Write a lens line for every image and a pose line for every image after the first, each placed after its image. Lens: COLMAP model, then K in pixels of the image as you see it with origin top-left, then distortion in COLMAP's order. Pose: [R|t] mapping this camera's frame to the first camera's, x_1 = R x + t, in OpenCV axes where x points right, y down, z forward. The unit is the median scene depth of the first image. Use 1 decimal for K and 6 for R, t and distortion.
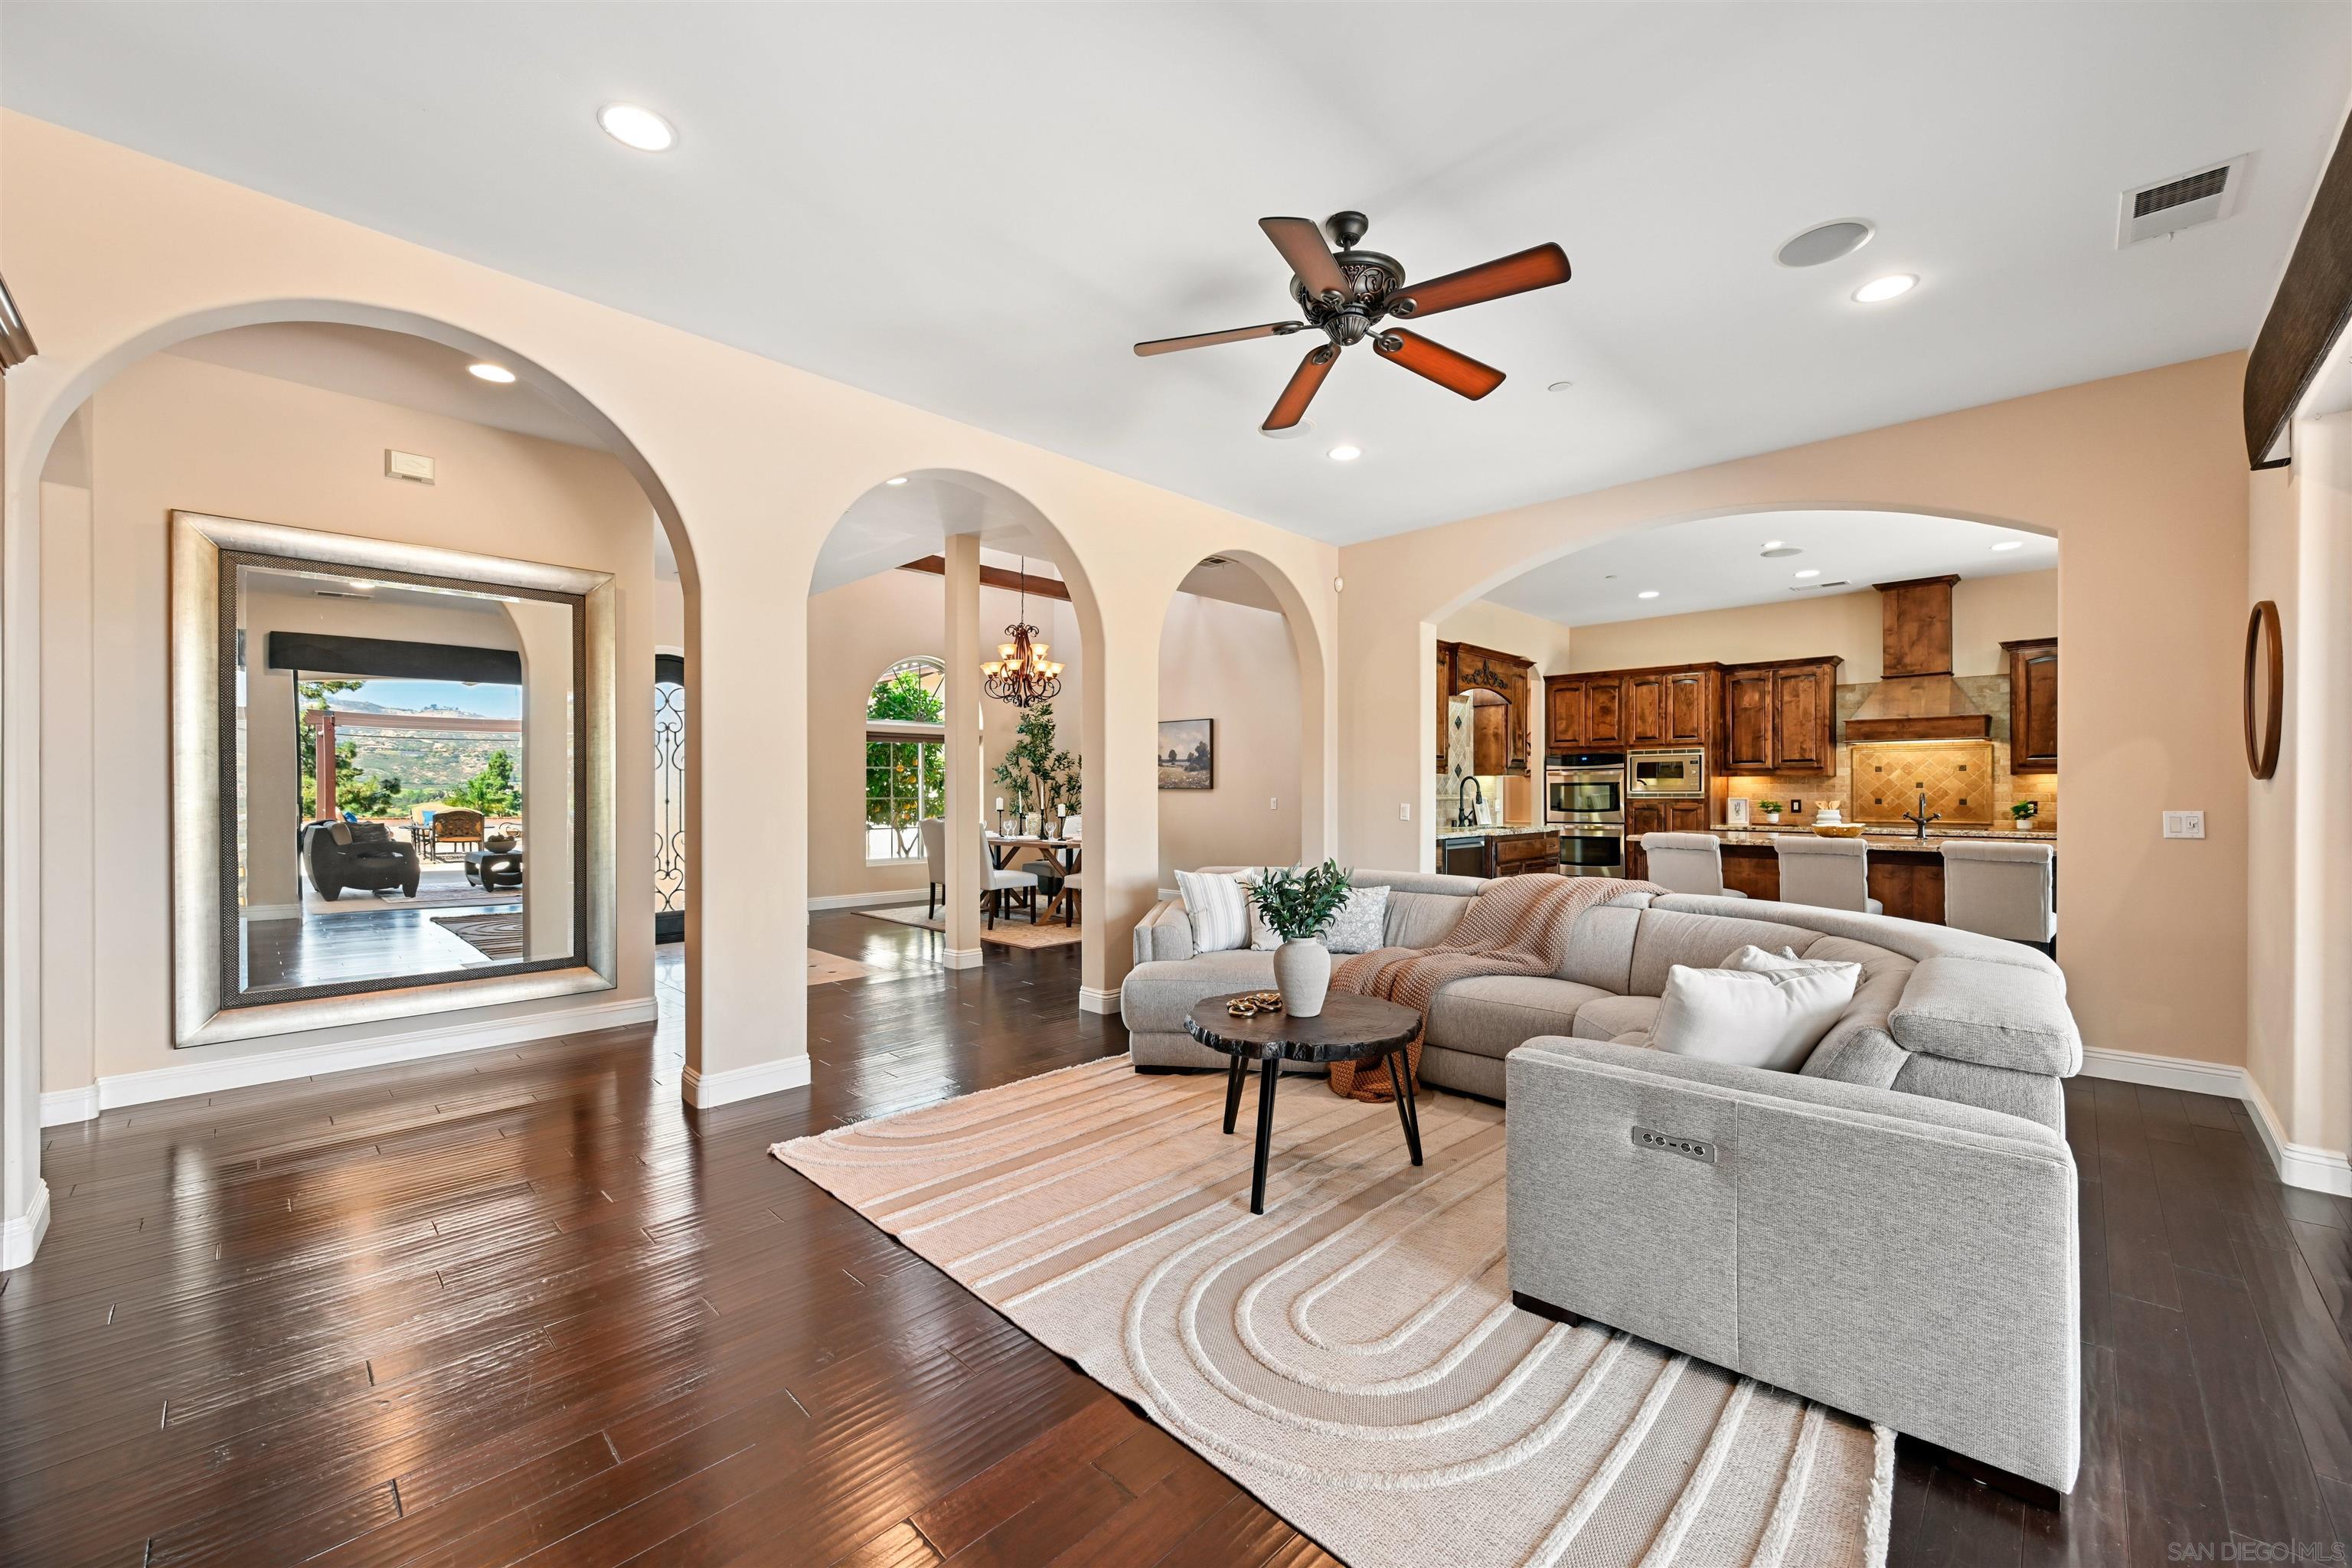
lens RADIAL K [[918.7, 0, 1176.8], [0, 918.7, 793.4], [0, 0, 1]] dist [-0.002093, -0.000194]
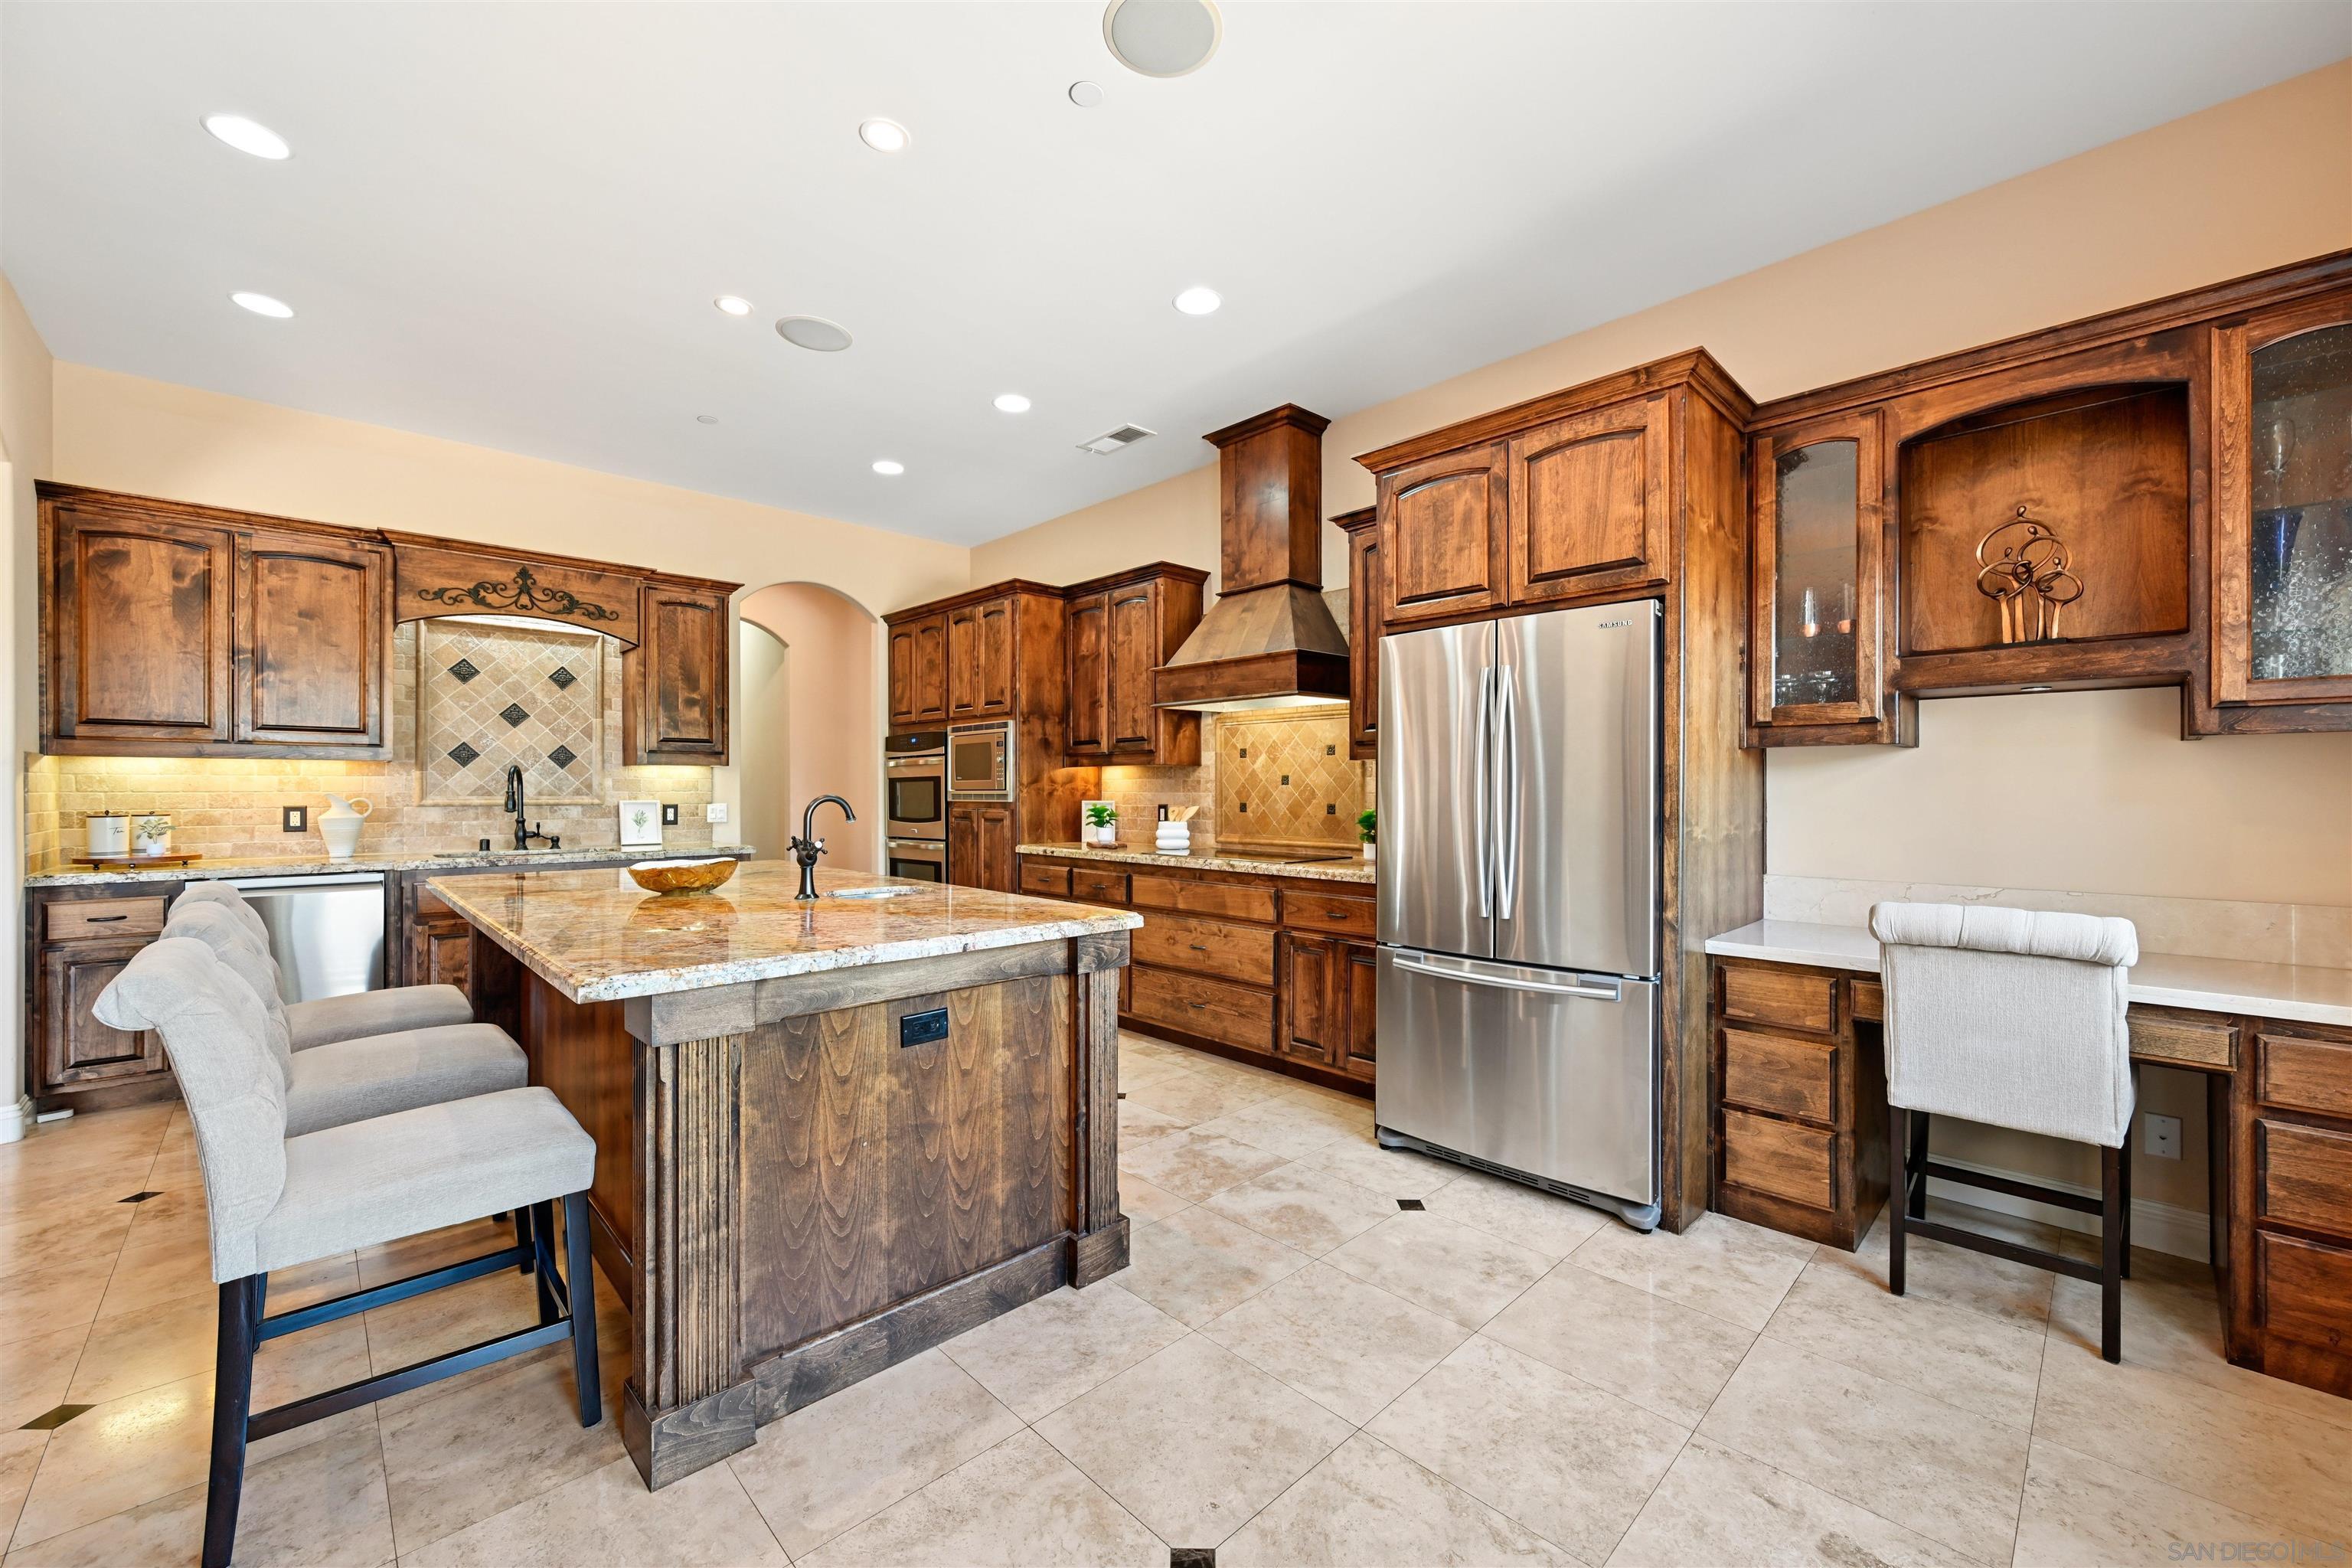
lens RADIAL K [[918.7, 0, 1181.3], [0, 918.7, 790.0], [0, 0, 1]] dist [-0.002093, -0.000194]
pose [[0.999780, -0.000376, -0.020967, 0.726338], [0.000364, 1.000000, -0.000580, -0.002336], [0.020968, 0.000572, 0.999780, 0.399652]]
